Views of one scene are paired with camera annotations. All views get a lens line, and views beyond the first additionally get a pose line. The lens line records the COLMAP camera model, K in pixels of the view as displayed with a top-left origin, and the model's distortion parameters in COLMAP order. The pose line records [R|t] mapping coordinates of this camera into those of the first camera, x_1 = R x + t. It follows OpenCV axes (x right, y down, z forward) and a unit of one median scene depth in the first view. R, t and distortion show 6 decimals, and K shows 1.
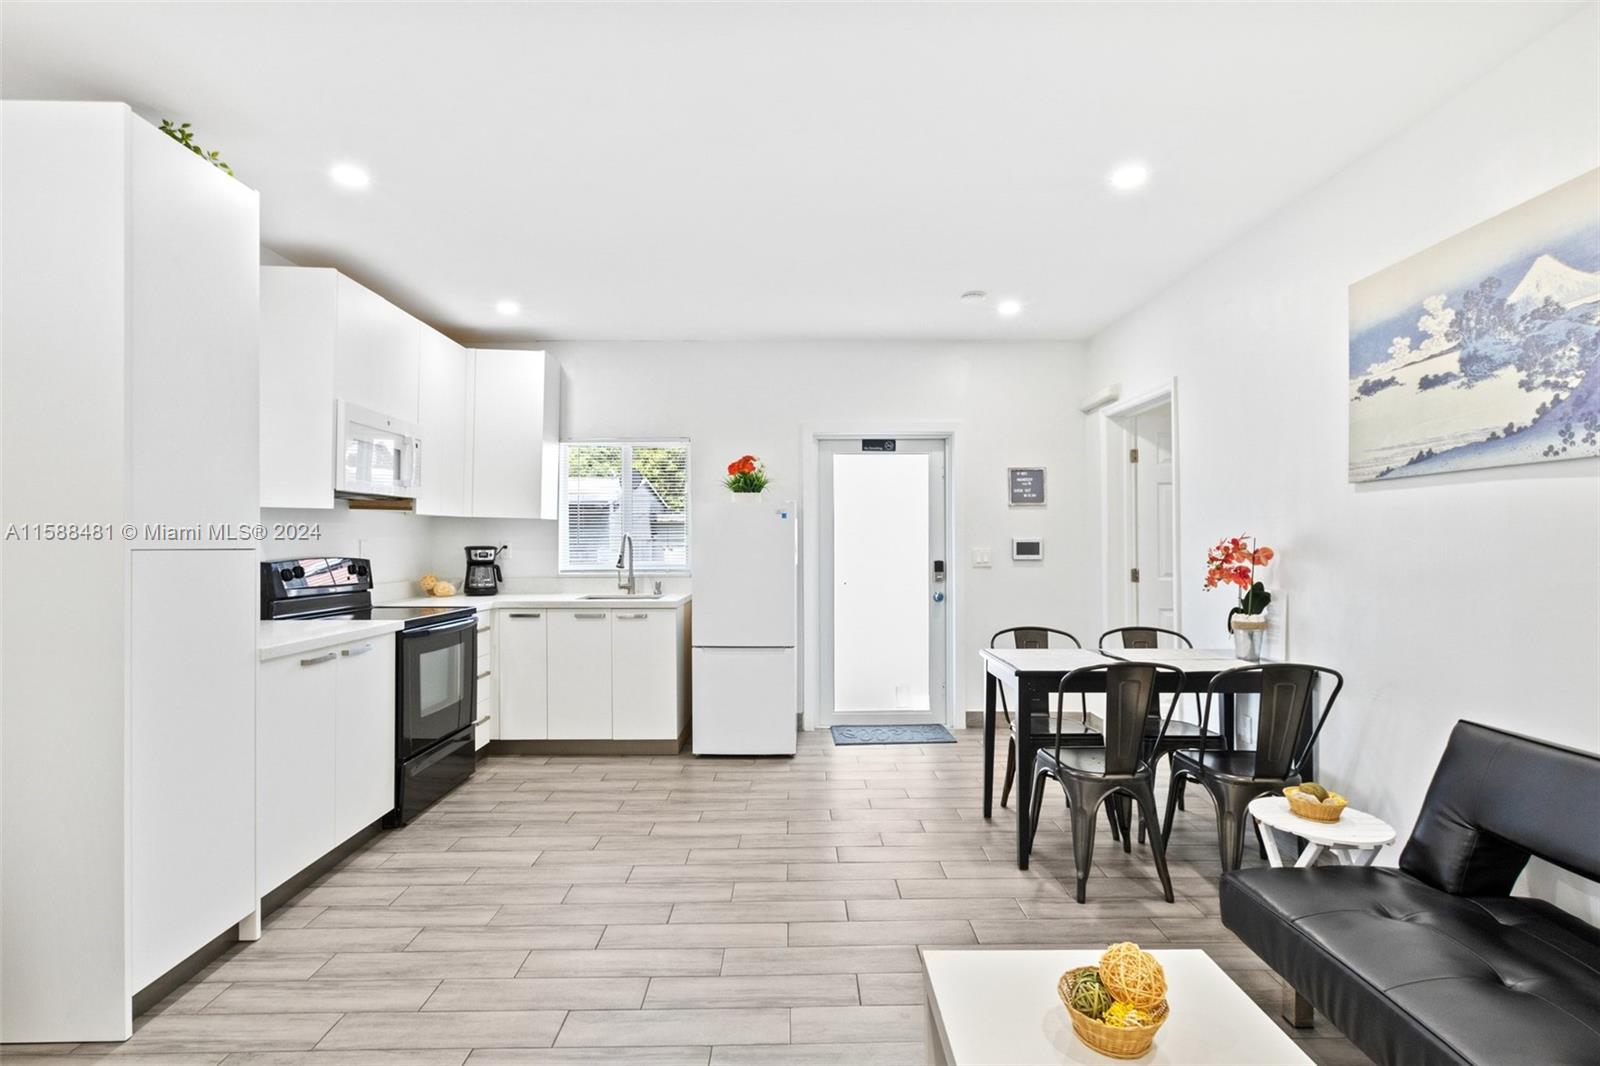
lens RADIAL K [[734.2, 0, 796.5], [0, 734.2, 542.0], [0, 0, 1]] dist [0.001398, 0.000175]
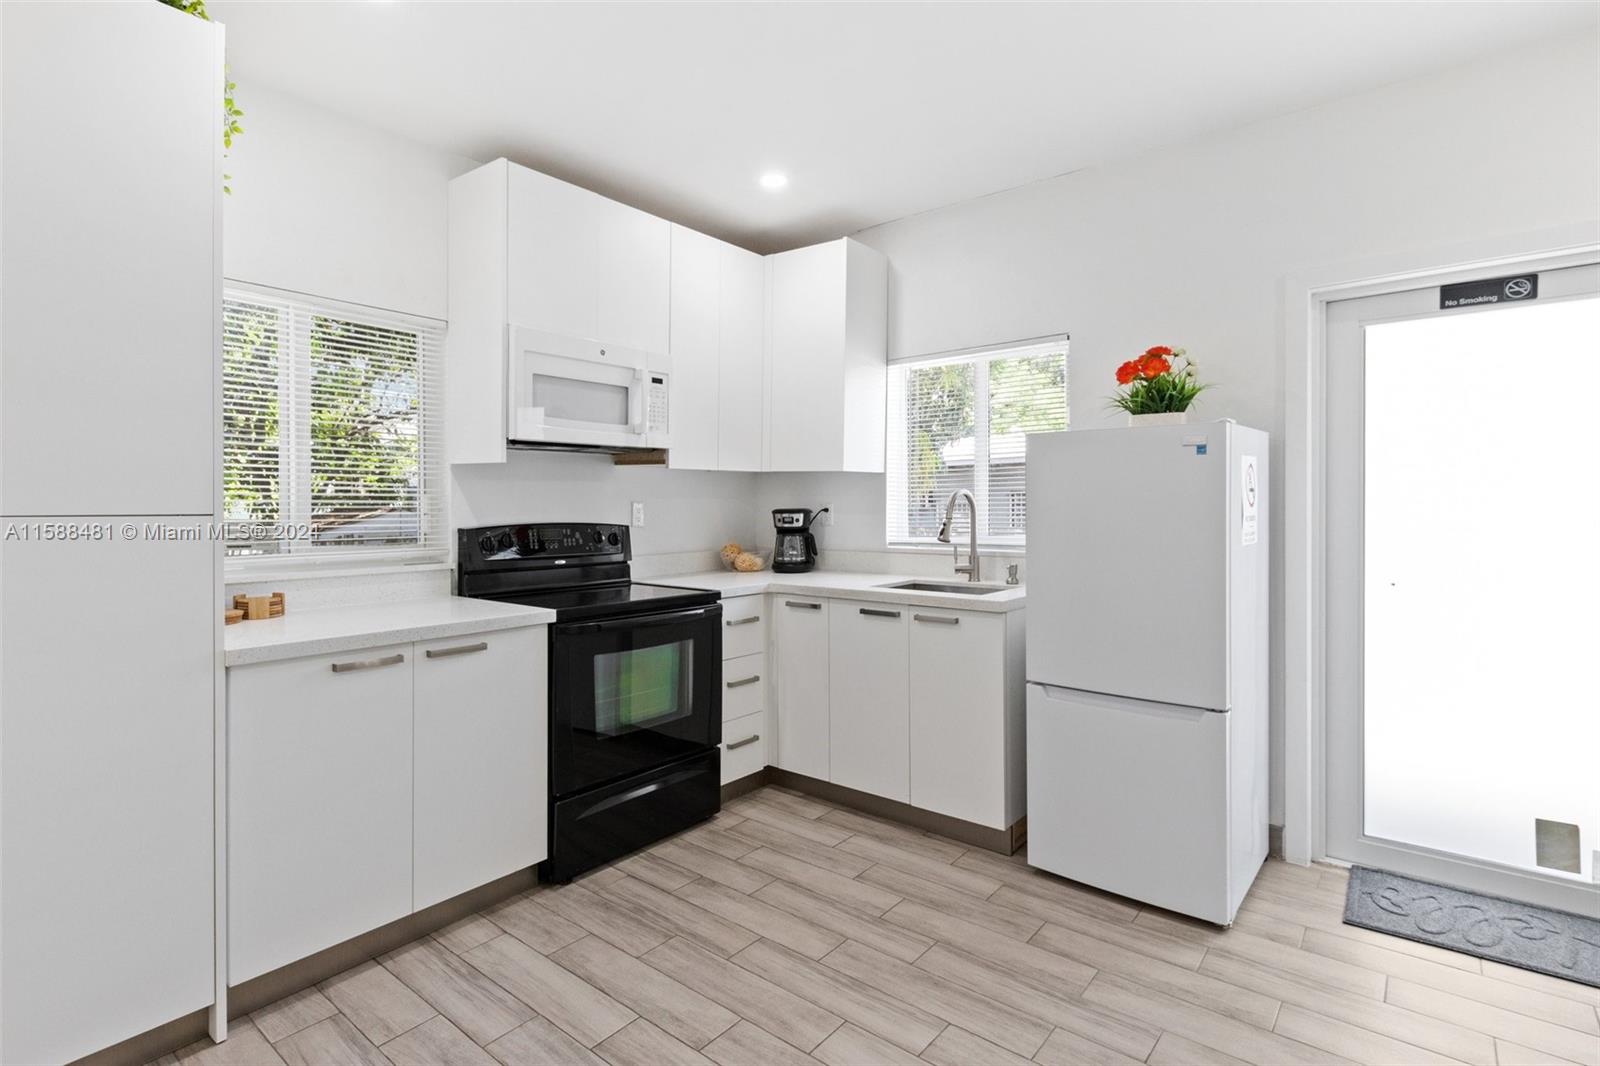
lens RADIAL K [[759.8, 0, 796.0], [0, 759.8, 515.0], [0, 0, 1]] dist [0.001026, 0.000011]
pose [[0.766609, 0.006264, -0.642083, 0.120746], [0.003518, 0.999896, 0.013955, 0.001127], [0.642104, -0.012957, 0.766508, 0.487346]]
